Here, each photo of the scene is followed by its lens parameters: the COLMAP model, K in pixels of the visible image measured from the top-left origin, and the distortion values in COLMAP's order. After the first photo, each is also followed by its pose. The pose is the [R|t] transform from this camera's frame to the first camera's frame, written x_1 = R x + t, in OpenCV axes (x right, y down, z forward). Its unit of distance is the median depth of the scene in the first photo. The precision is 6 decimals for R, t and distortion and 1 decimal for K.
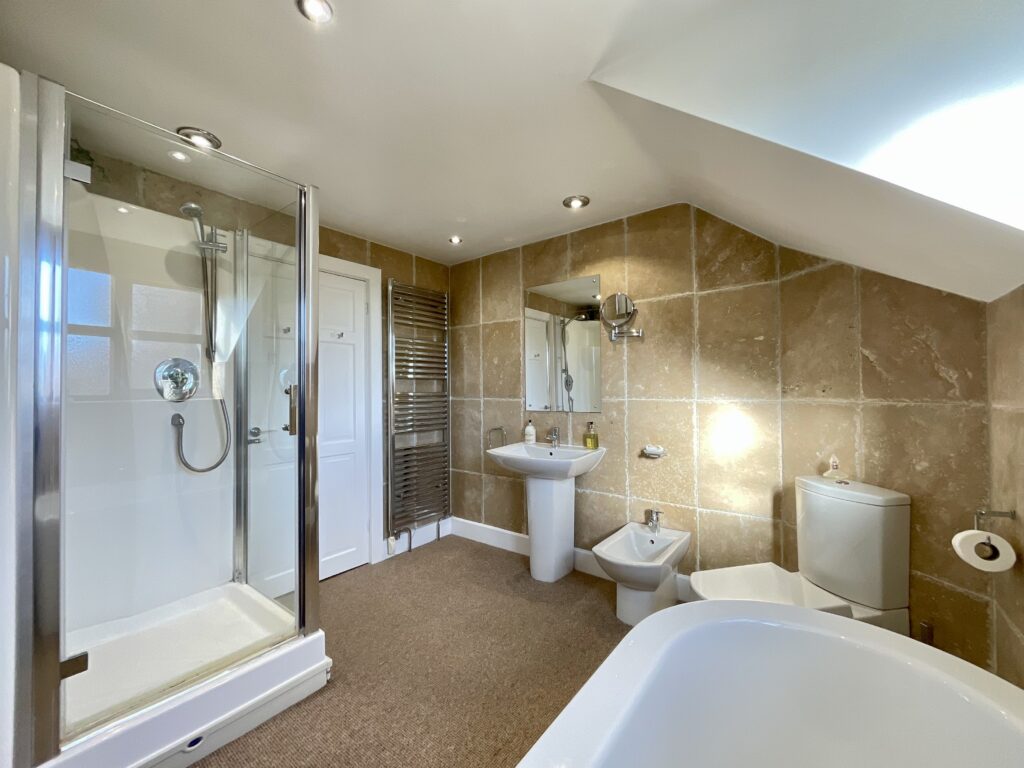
lens RADIAL K [[411.8, 0, 511.5], [0, 411.8, 385.4], [0, 0, 1]] dist [0.000747, 0.000472]
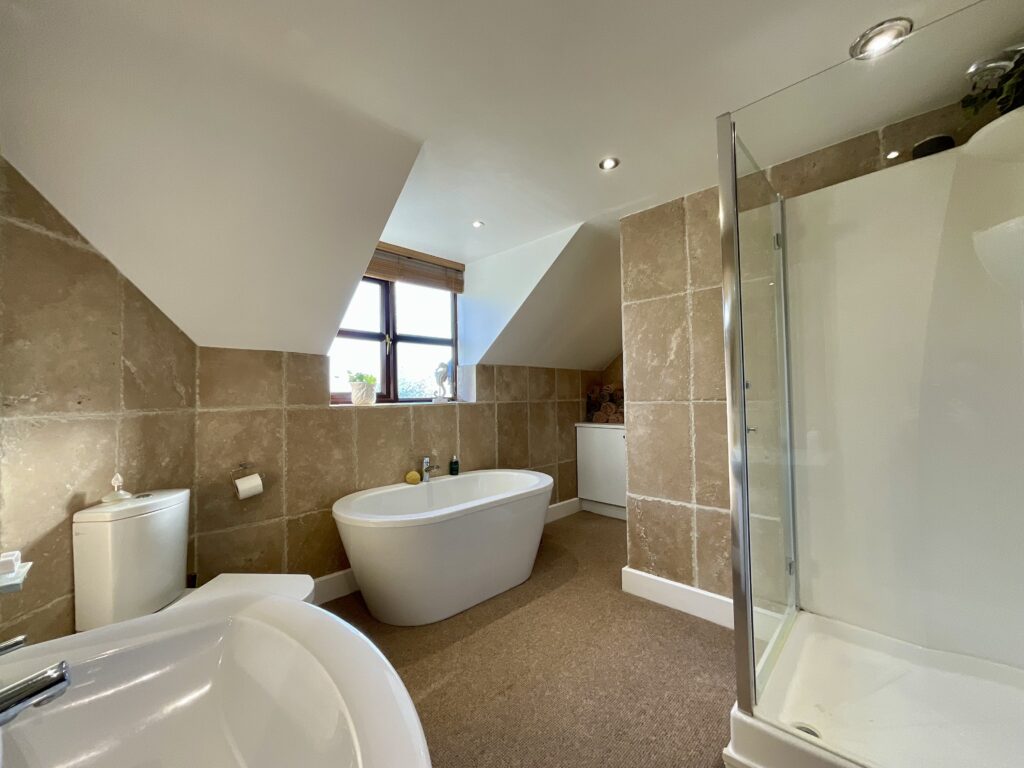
lens RADIAL K [[411.8, 0, 511.5], [0, 411.8, 386.5], [0, 0, 1]] dist [0.000747, 0.000472]
pose [[-0.992589, 0.027910, 0.118272, -0.168677], [0.023597, 0.999010, -0.037711, 0.033807], [-0.119207, -0.034641, -0.992265, 1.809482]]
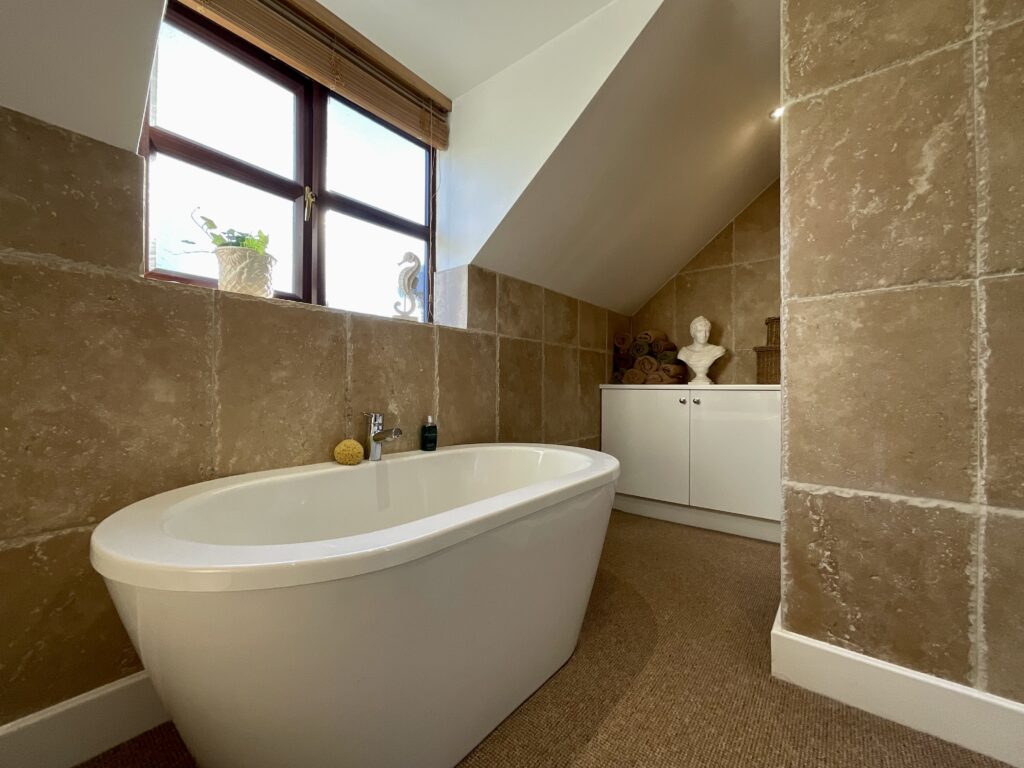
lens RADIAL K [[411.8, 0, 511.9], [0, 411.8, 385.4], [0, 0, 1]] dist [0.000747, 0.000472]
pose [[-0.999710, 0.003787, 0.023797, 0.040388], [0.003272, 0.999760, -0.021659, 0.184983], [-0.023874, -0.021575, -0.999482, 1.151463]]
